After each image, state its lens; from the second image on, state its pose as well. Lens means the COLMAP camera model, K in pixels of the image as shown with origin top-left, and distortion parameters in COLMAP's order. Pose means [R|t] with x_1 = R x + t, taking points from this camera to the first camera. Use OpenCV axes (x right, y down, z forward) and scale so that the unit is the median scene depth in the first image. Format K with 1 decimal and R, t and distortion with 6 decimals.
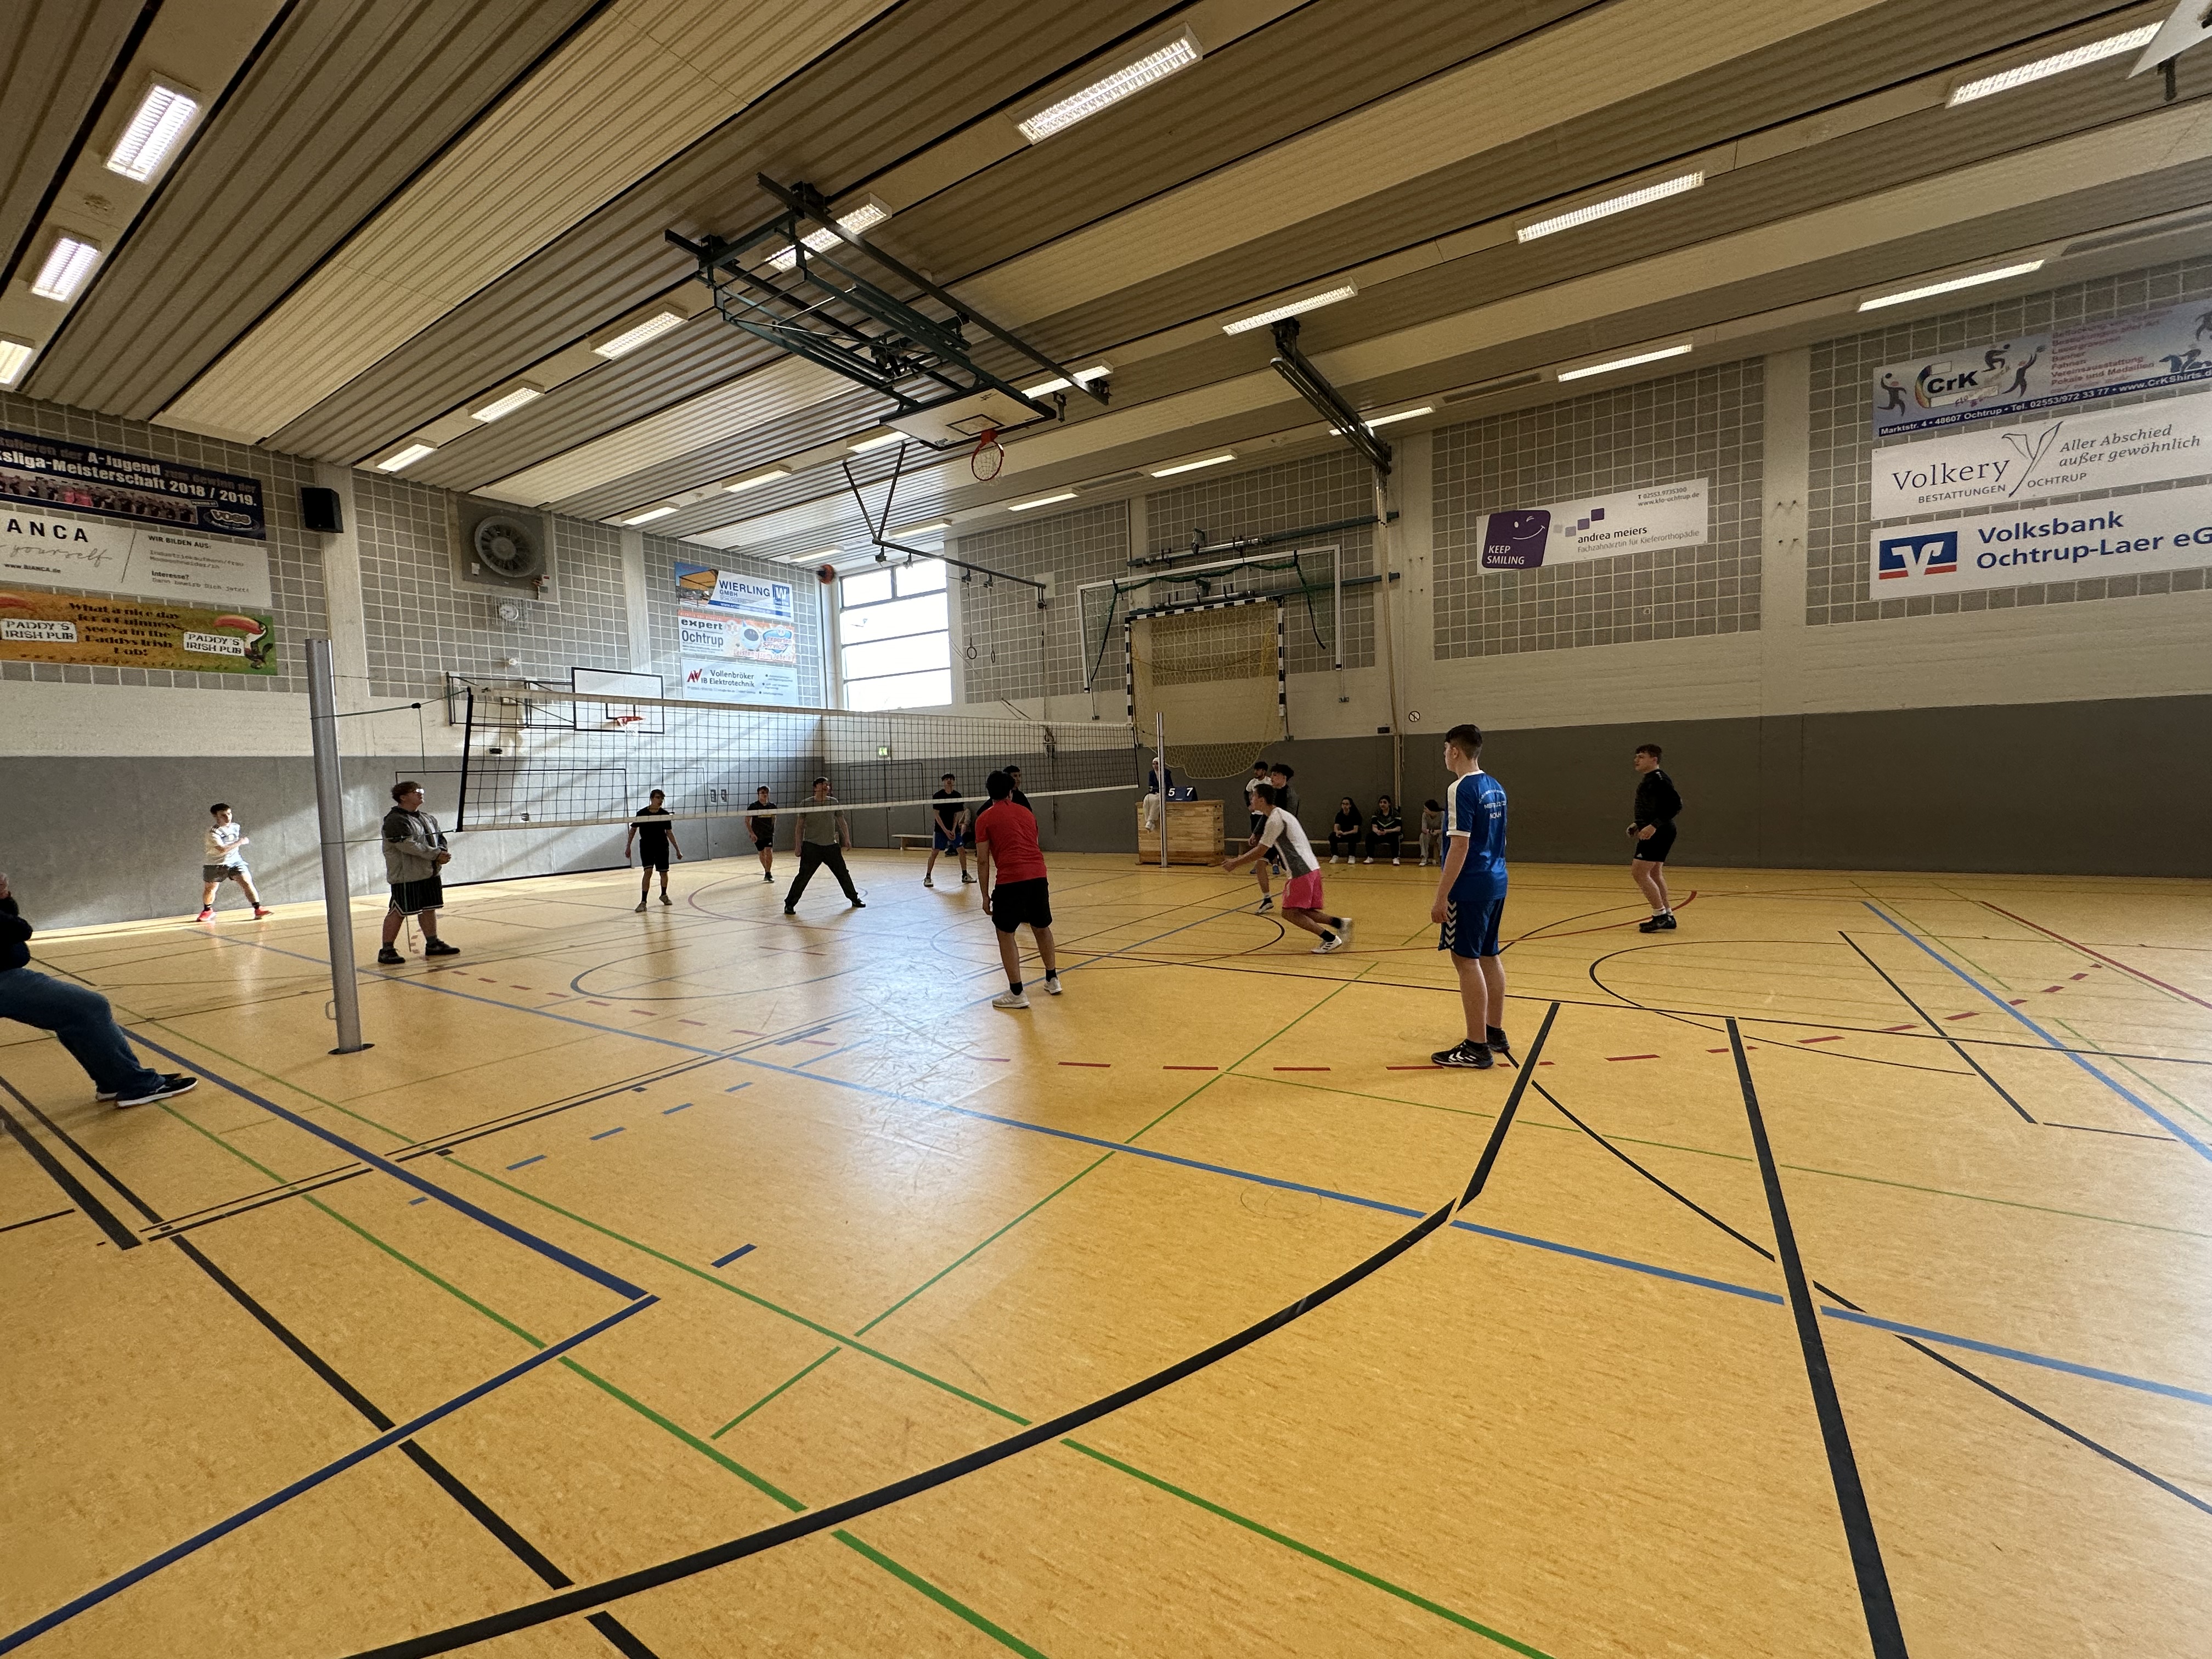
lens RADIAL K [[883.2, 0, 1106.0], [0, 883.2, 829.5], [0, 0, 1]] dist [-0.000006, -0.003514]
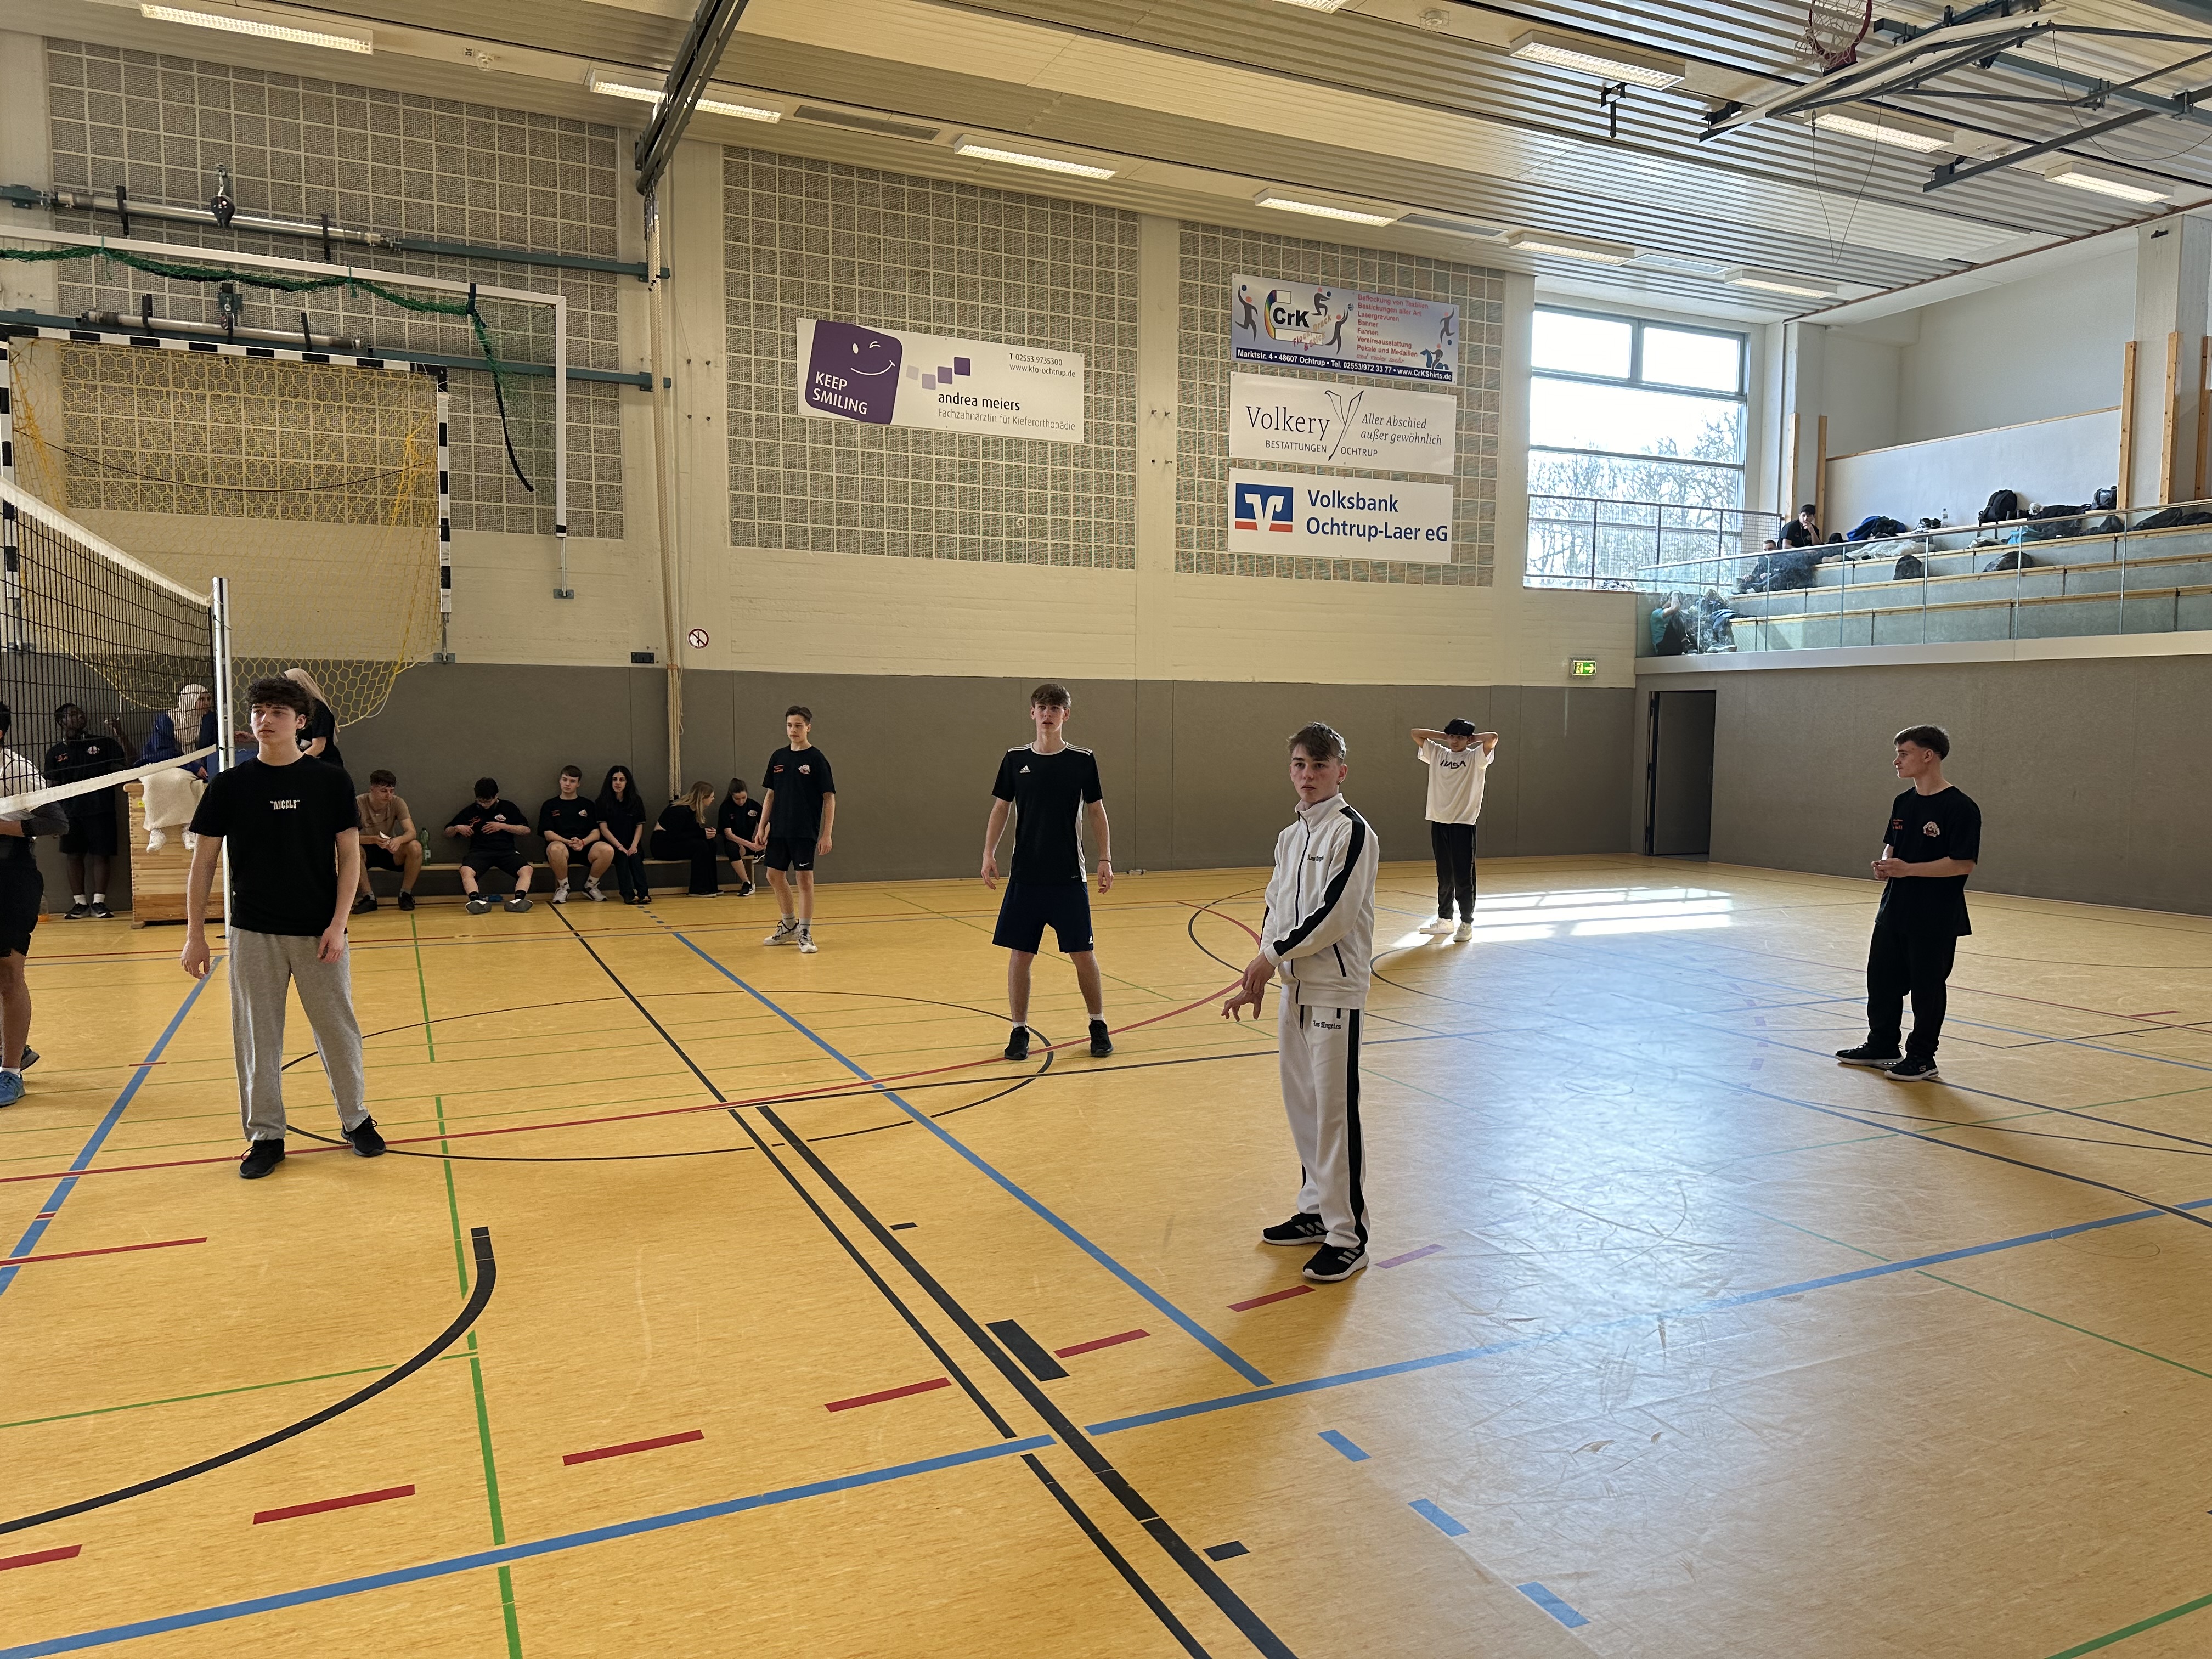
lens RADIAL K [[1546.0, 0, 1108.0], [0, 1546.0, 859.4], [0, 0, 1]] dist [0.096057, -0.157238]
pose [[0.538946, -0.034379, 0.841639, -0.441229], [0.025715, 0.999373, 0.024356, -0.002997], [-0.841948, 0.008516, 0.539492, 0.279718]]
